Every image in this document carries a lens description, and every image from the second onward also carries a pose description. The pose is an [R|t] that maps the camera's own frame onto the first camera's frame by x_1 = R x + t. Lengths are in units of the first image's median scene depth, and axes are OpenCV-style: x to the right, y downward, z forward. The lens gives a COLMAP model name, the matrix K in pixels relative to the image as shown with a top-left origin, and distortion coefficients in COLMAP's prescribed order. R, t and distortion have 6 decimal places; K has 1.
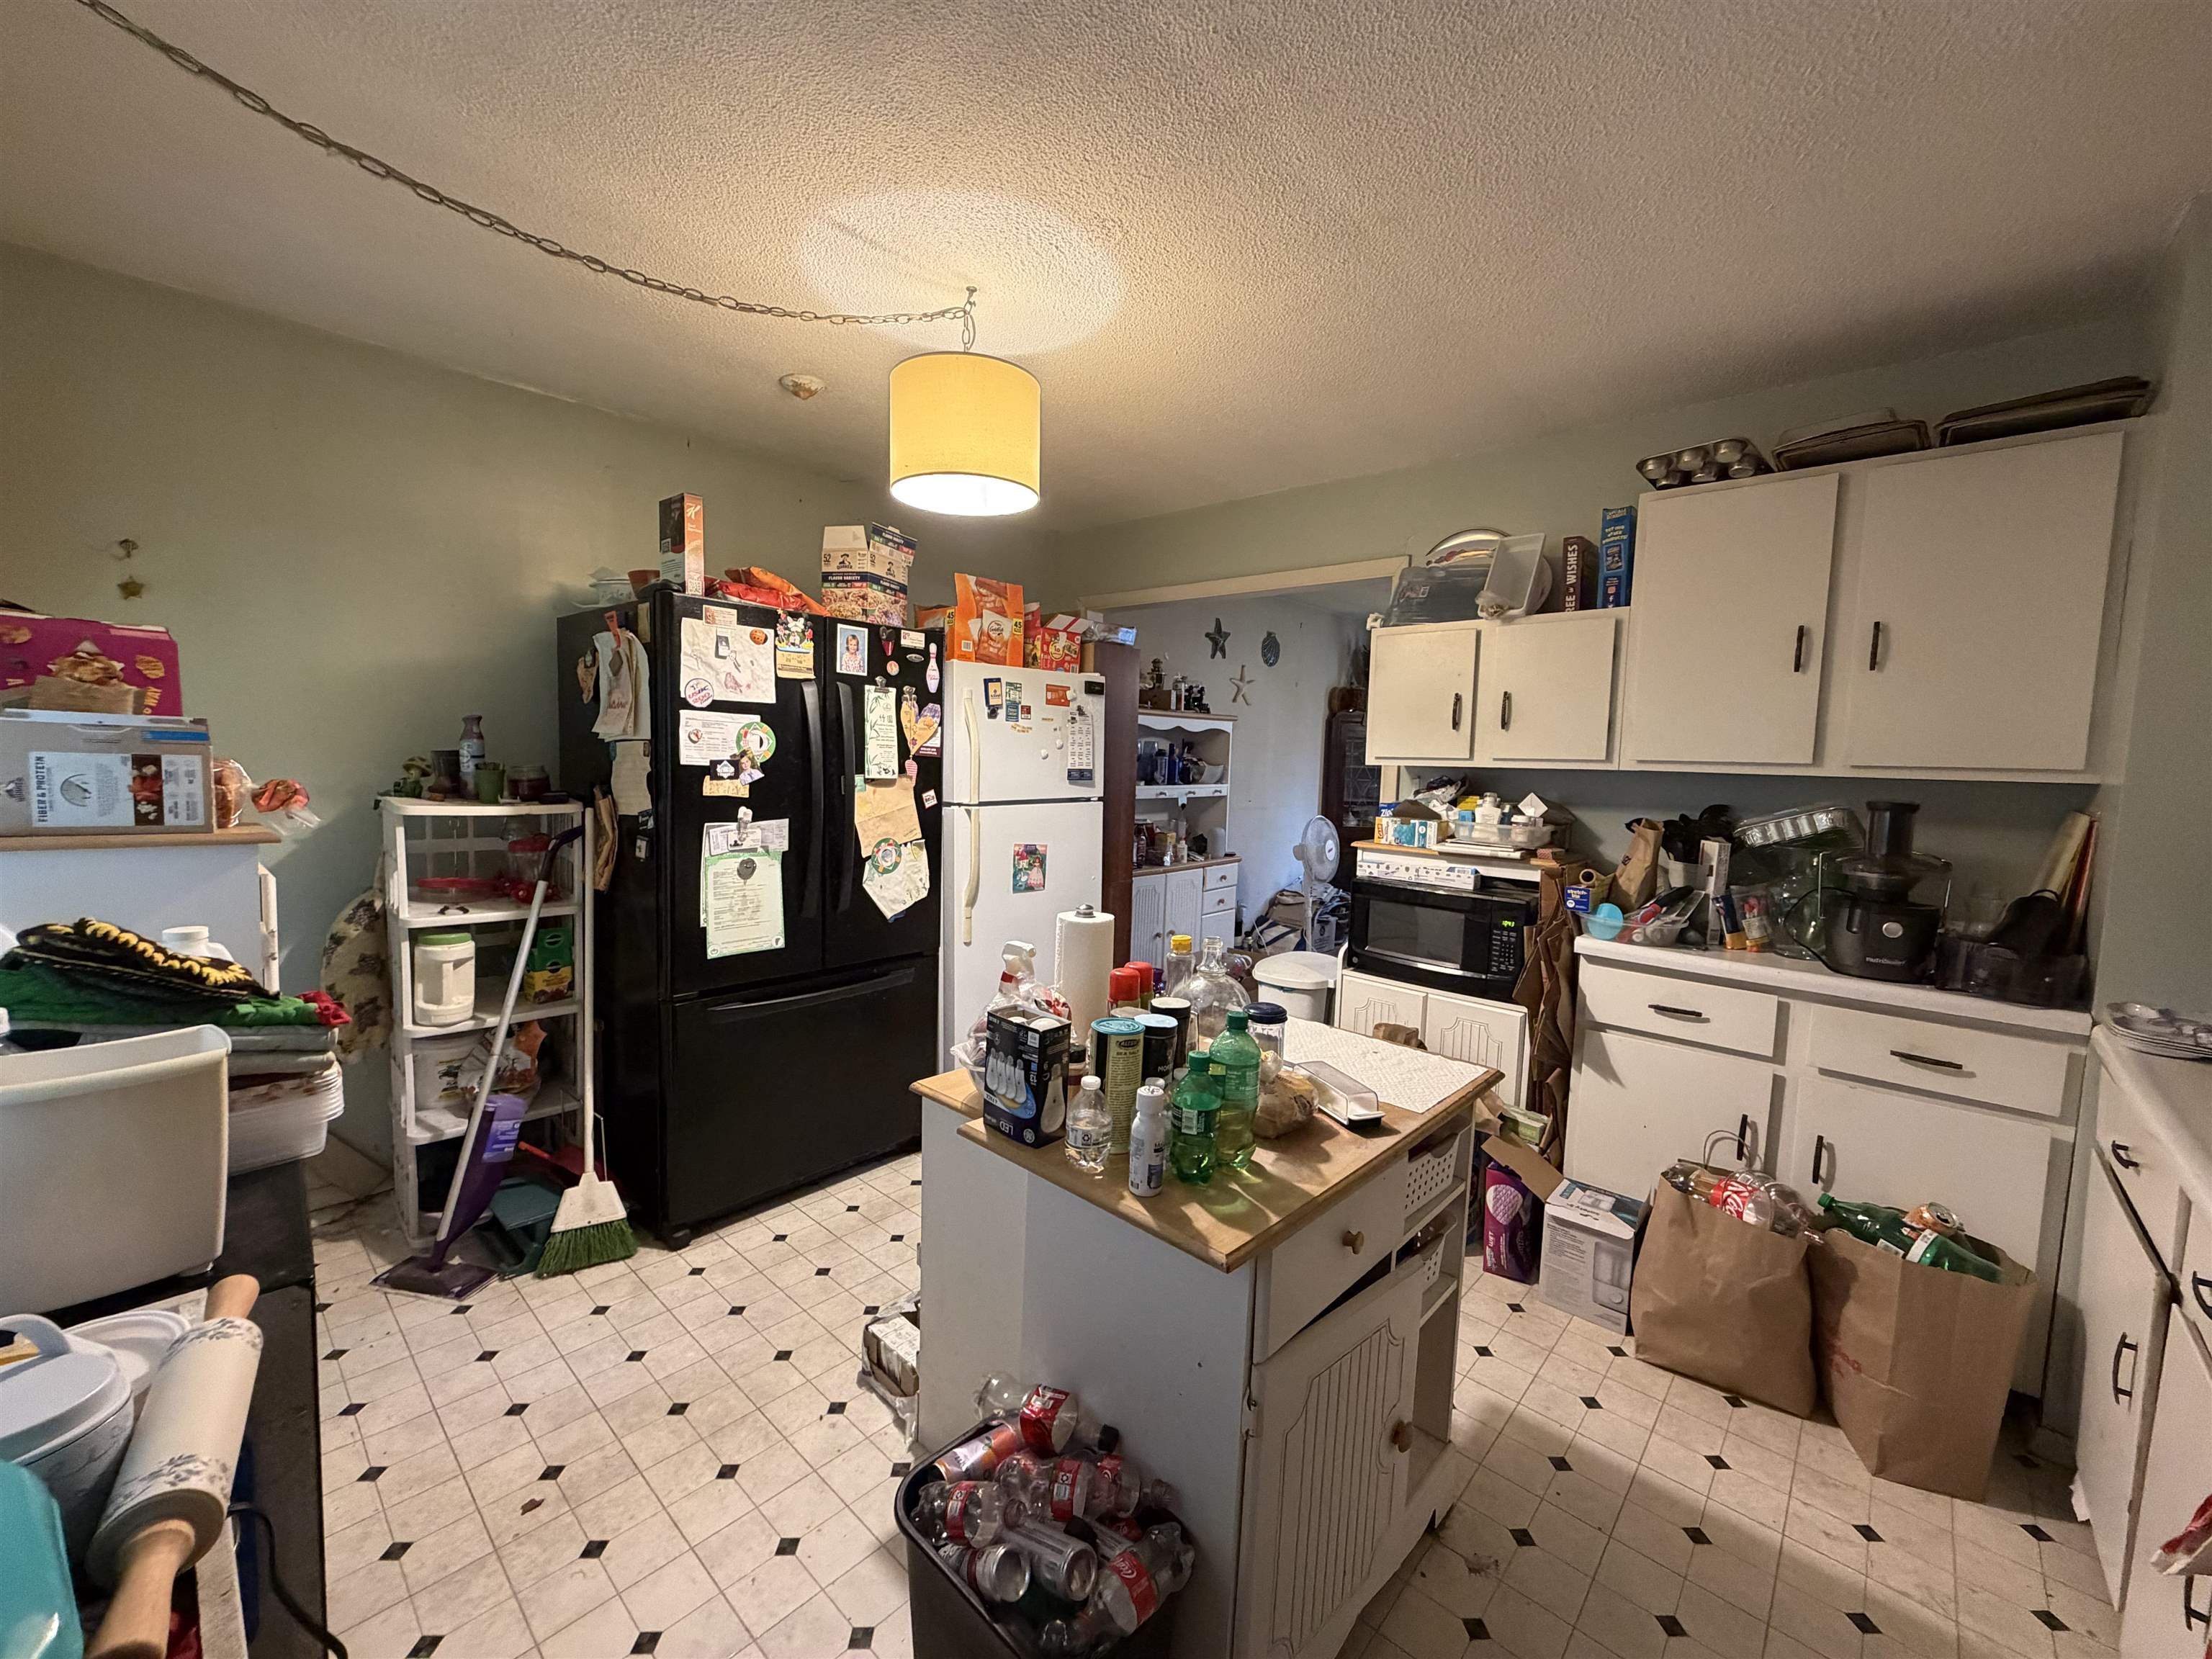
lens RADIAL K [[881.3, 0, 1102.3], [0, 881.3, 831.3], [0, 0, 1]] dist [-0.000303, 0.000267]
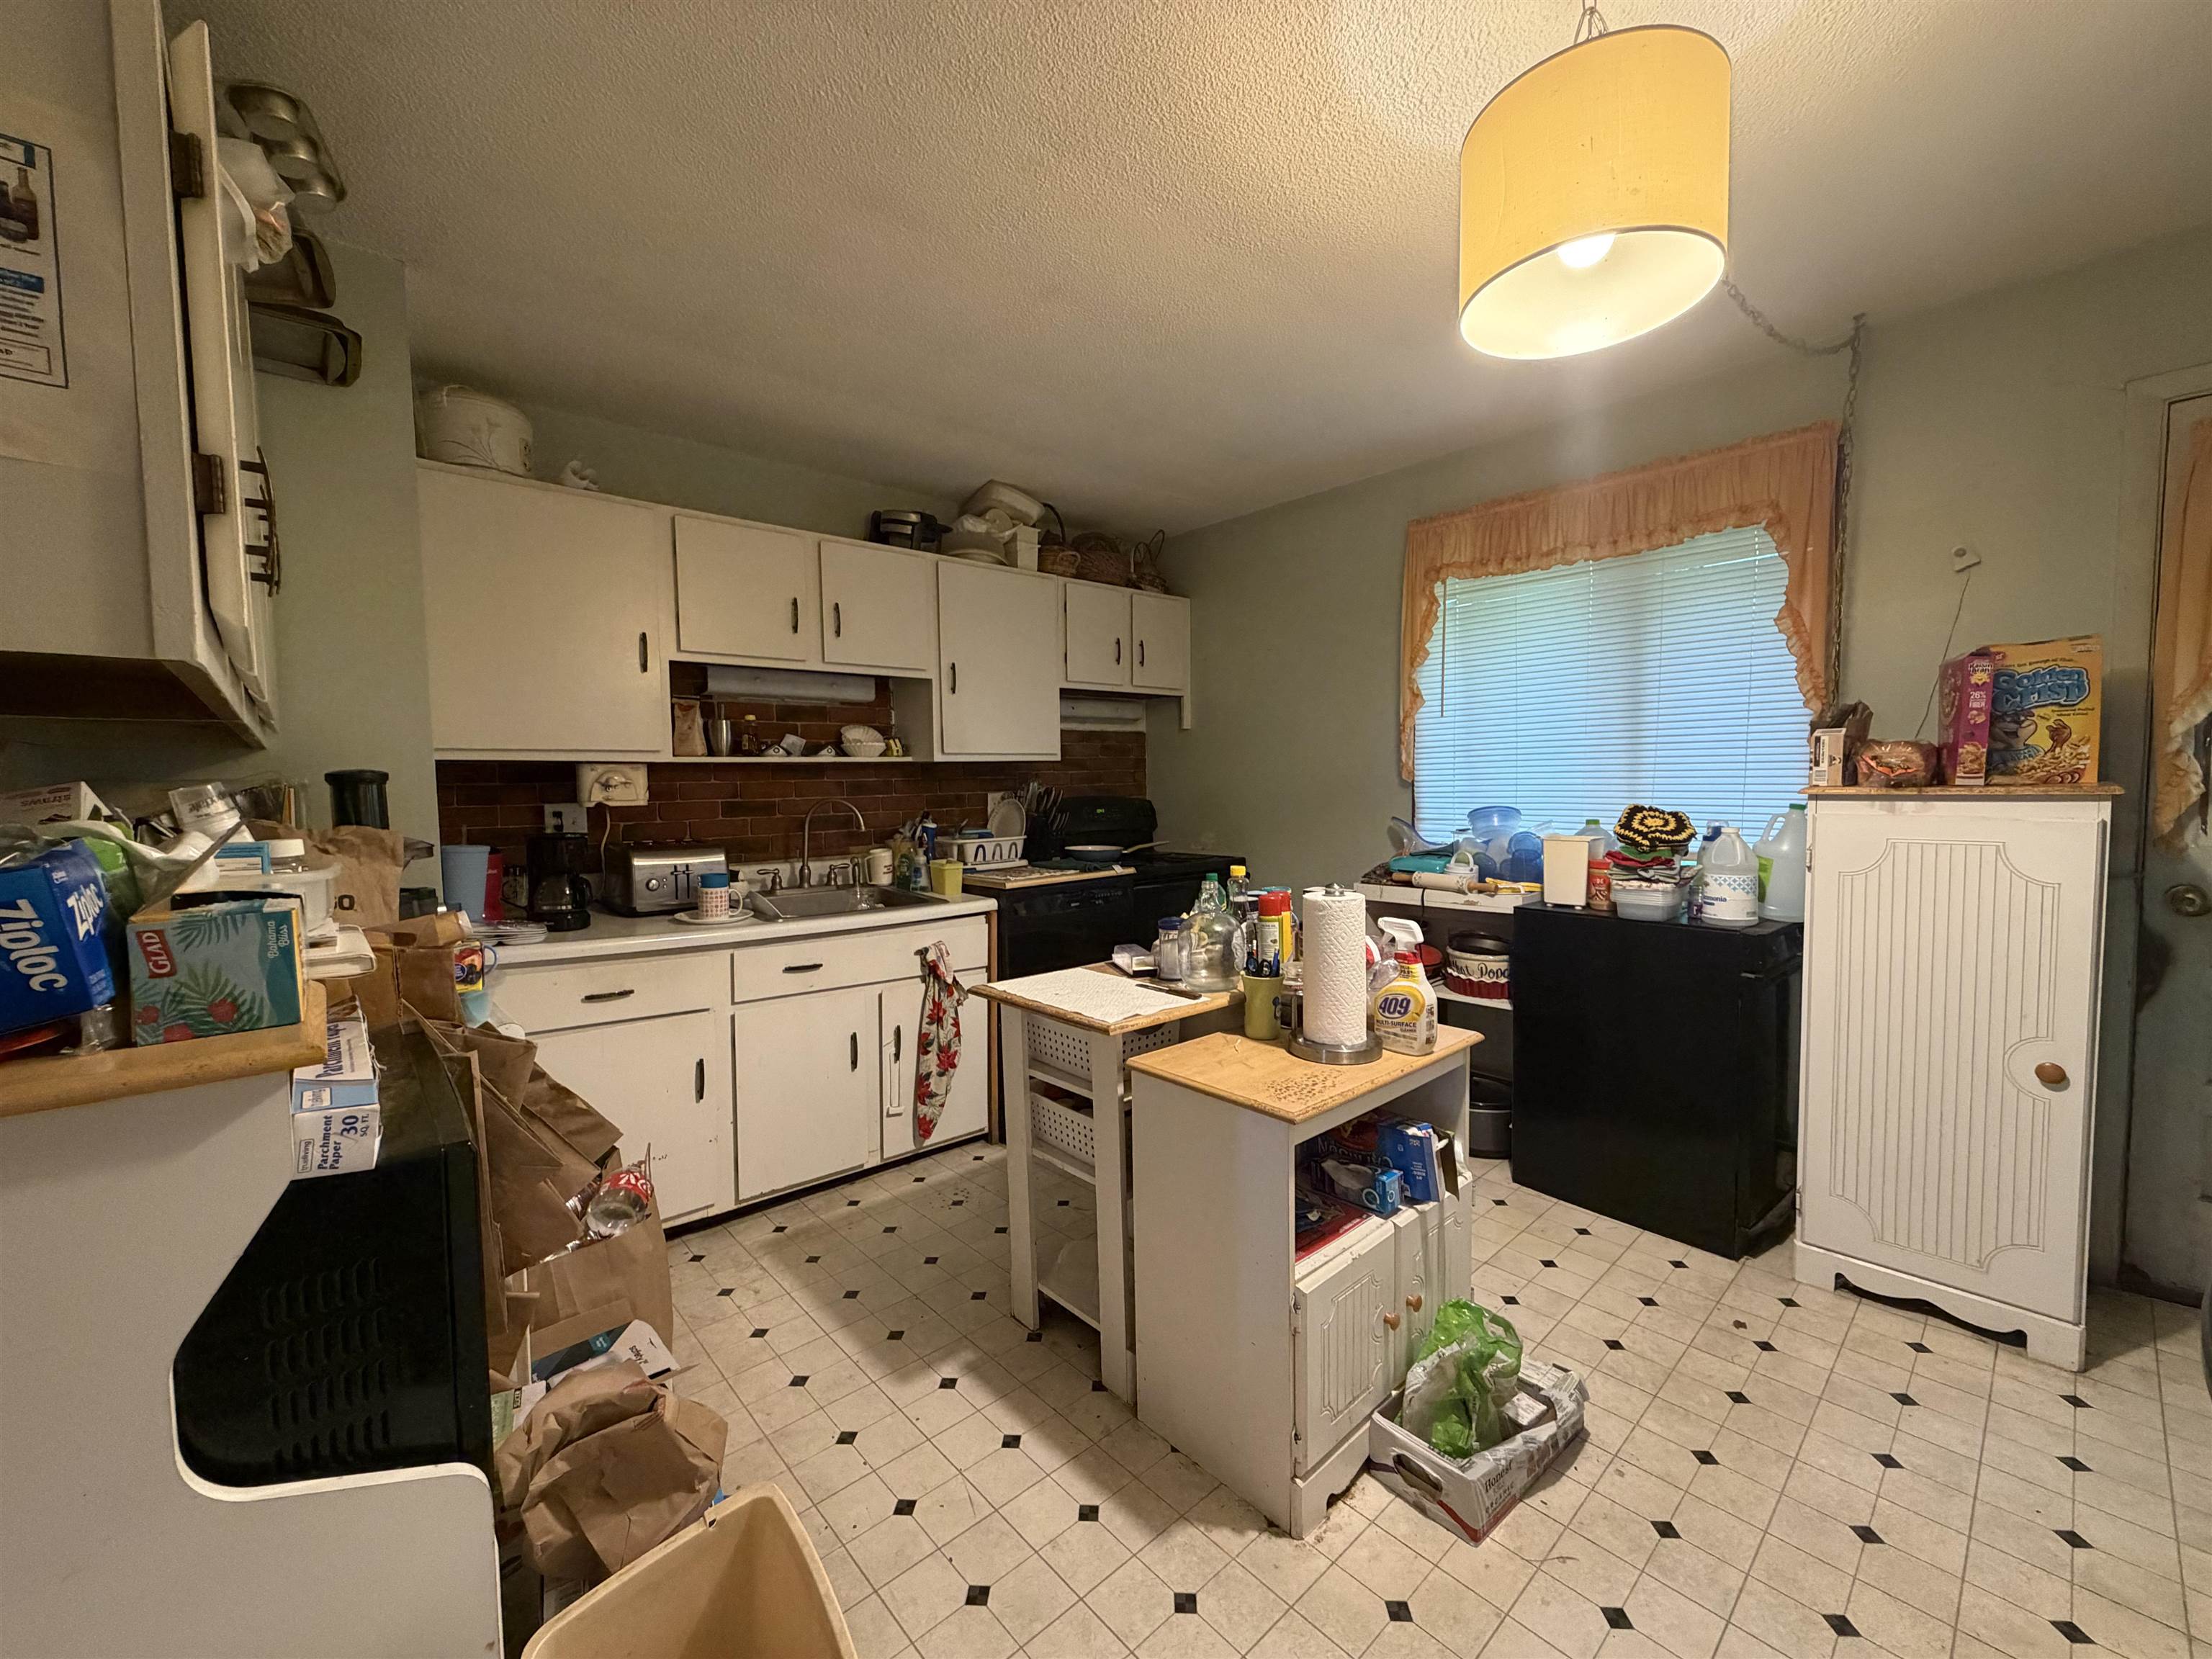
lens RADIAL K [[881.3, 0, 1102.3], [0, 881.3, 831.3], [0, 0, 1]] dist [-0.000303, 0.000267]
pose [[-0.995117, -0.015894, 0.097411, 0.142647], [-0.001530, 0.989314, 0.145794, -0.114297], [-0.098687, 0.144933, -0.984508, 2.016611]]
